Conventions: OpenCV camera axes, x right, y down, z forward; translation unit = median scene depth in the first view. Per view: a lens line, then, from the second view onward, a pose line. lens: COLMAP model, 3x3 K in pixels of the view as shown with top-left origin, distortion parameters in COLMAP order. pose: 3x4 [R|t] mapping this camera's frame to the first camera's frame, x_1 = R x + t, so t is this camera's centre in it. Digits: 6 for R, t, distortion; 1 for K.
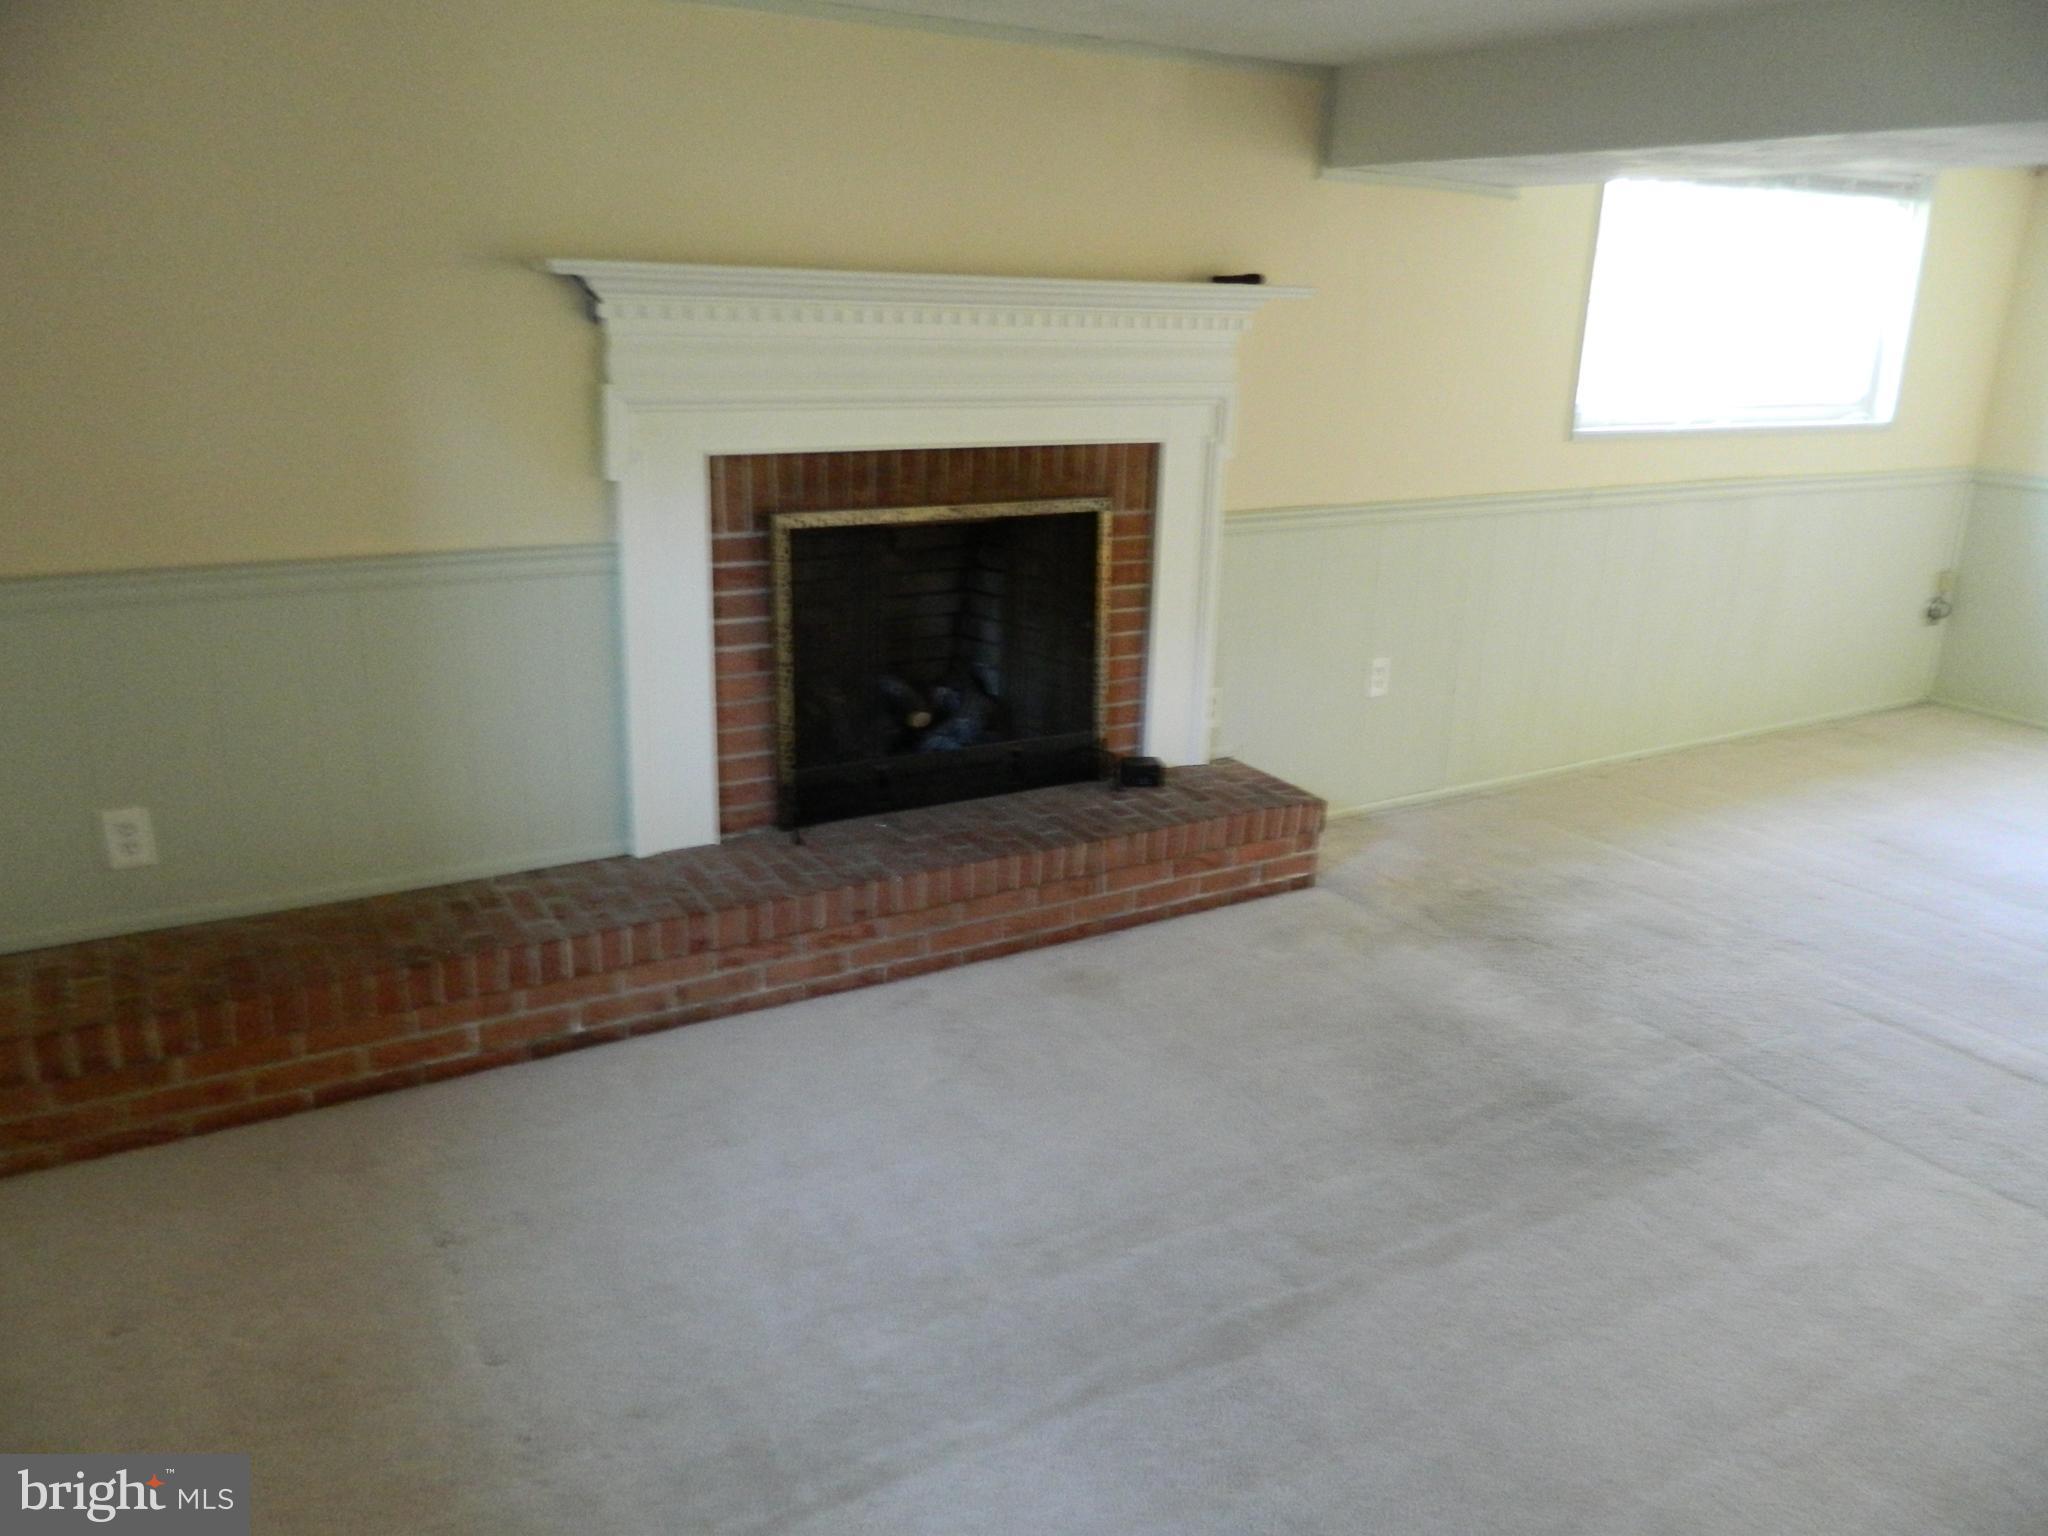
lens RADIAL K [[1552.5, 0, 1028.8], [0, 1552.5, 771.3], [0, 0, 1]] dist [0.023383, -0.006376]
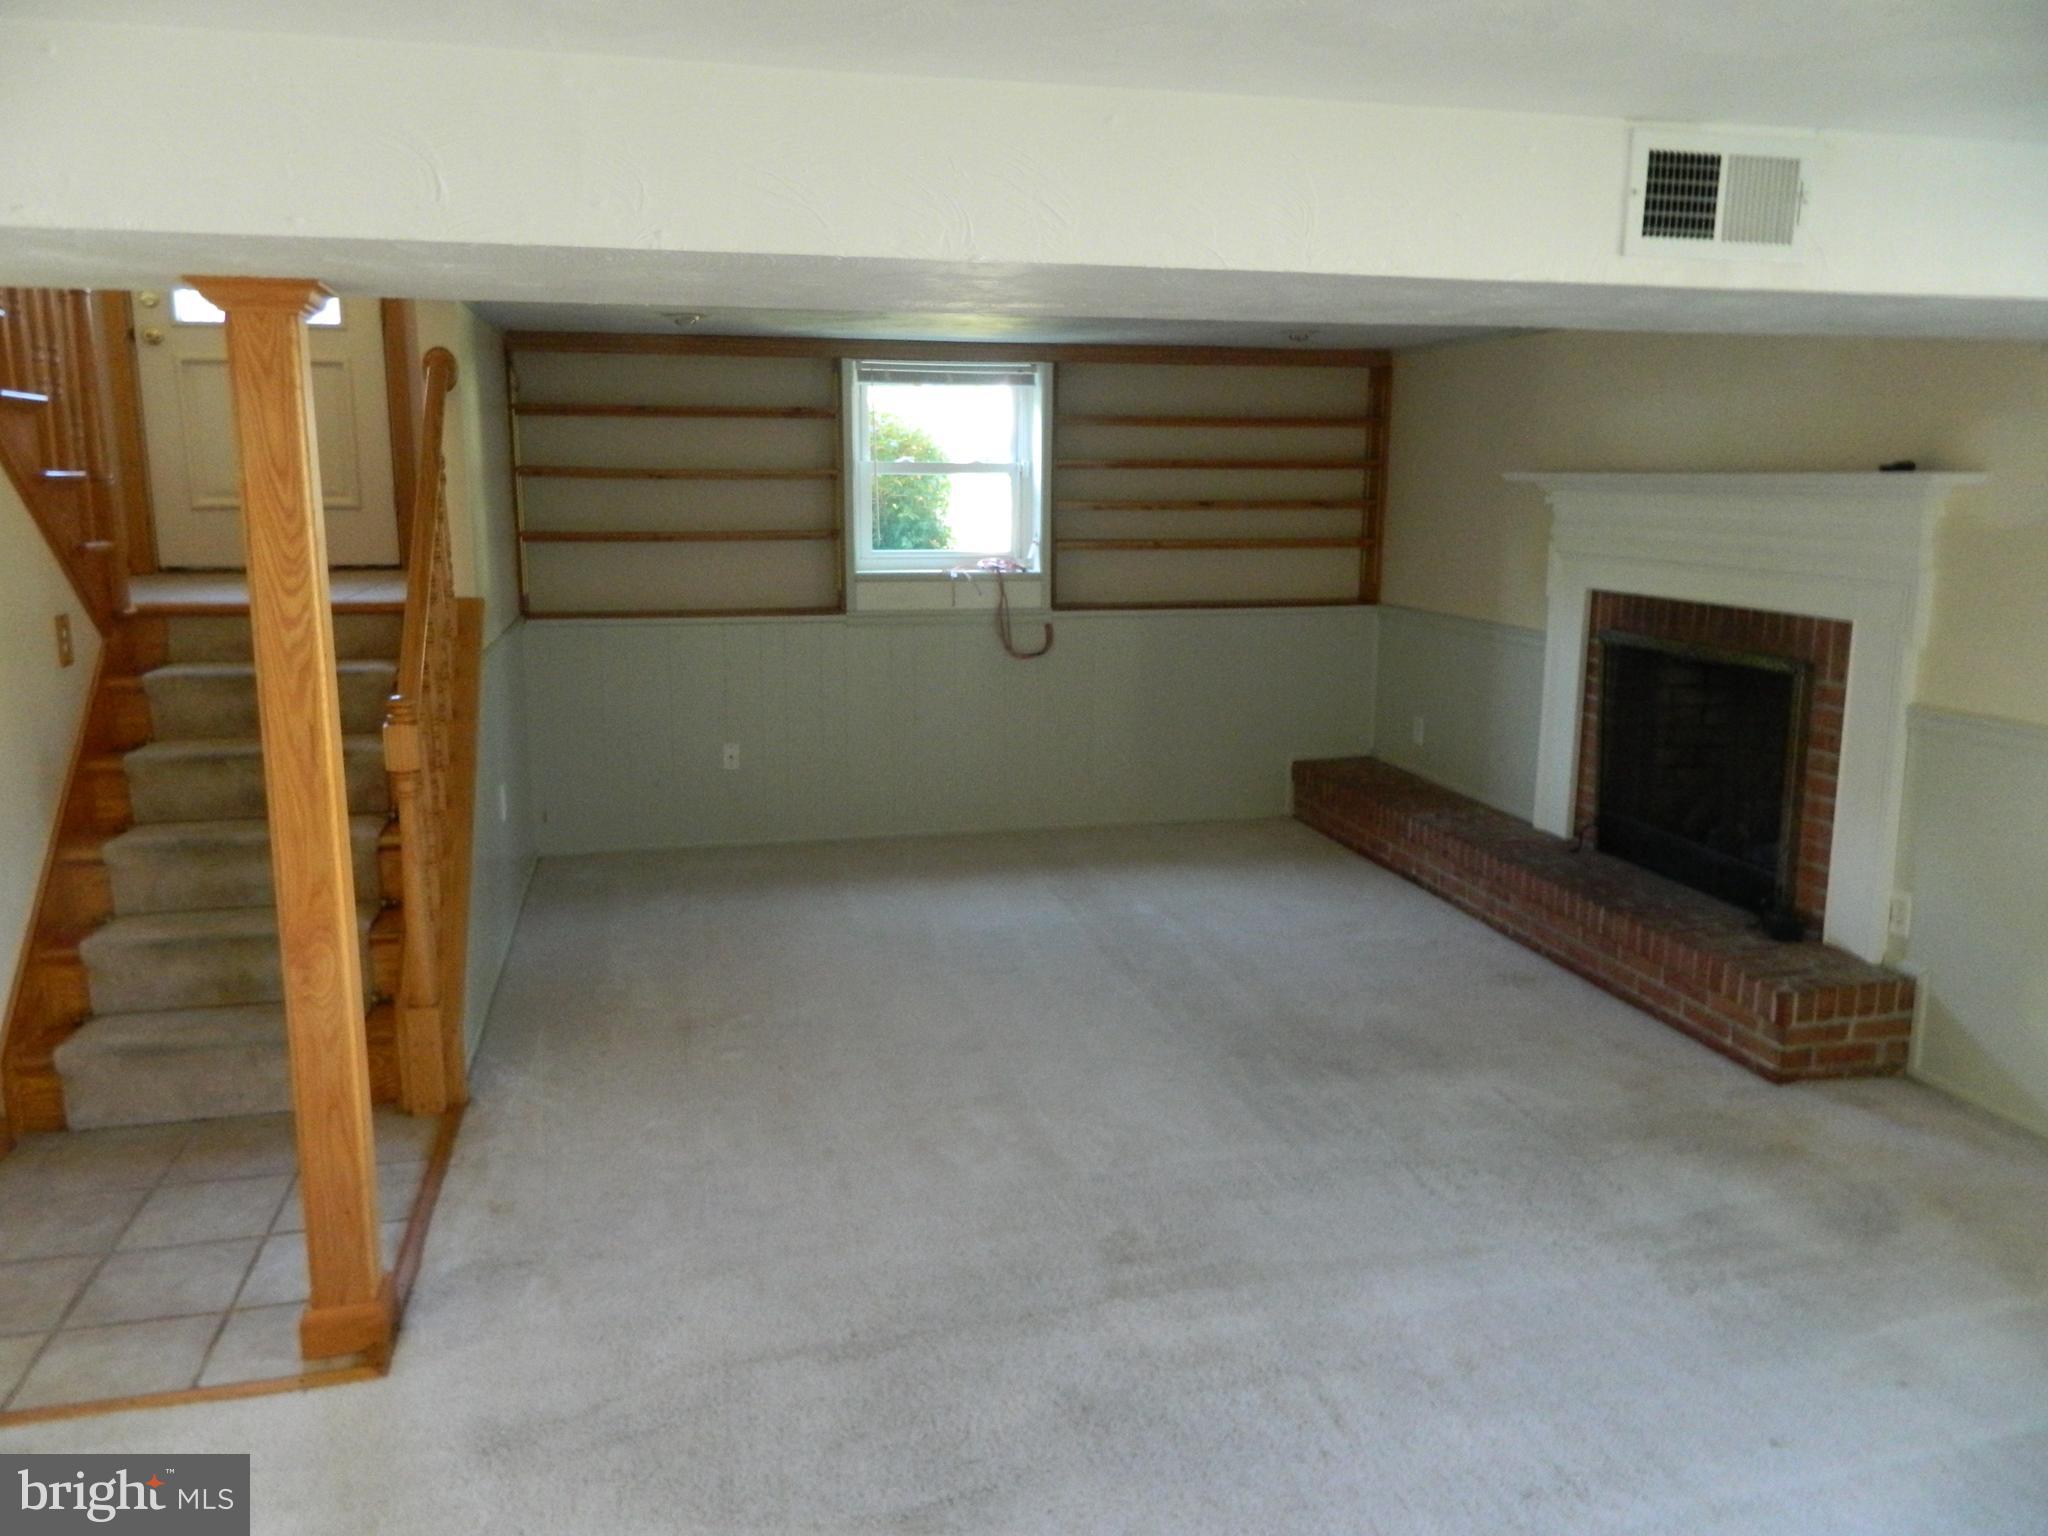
lens RADIAL K [[1552.5, 0, 1027.4], [0, 1552.5, 765.5], [0, 0, 1]] dist [0.023383, -0.006376]
pose [[-0.320685, 0.143271, -0.936288, 1.389673], [-0.299527, 0.922428, 0.243741, -0.234658], [0.898579, 0.358607, -0.252895, 0.882576]]
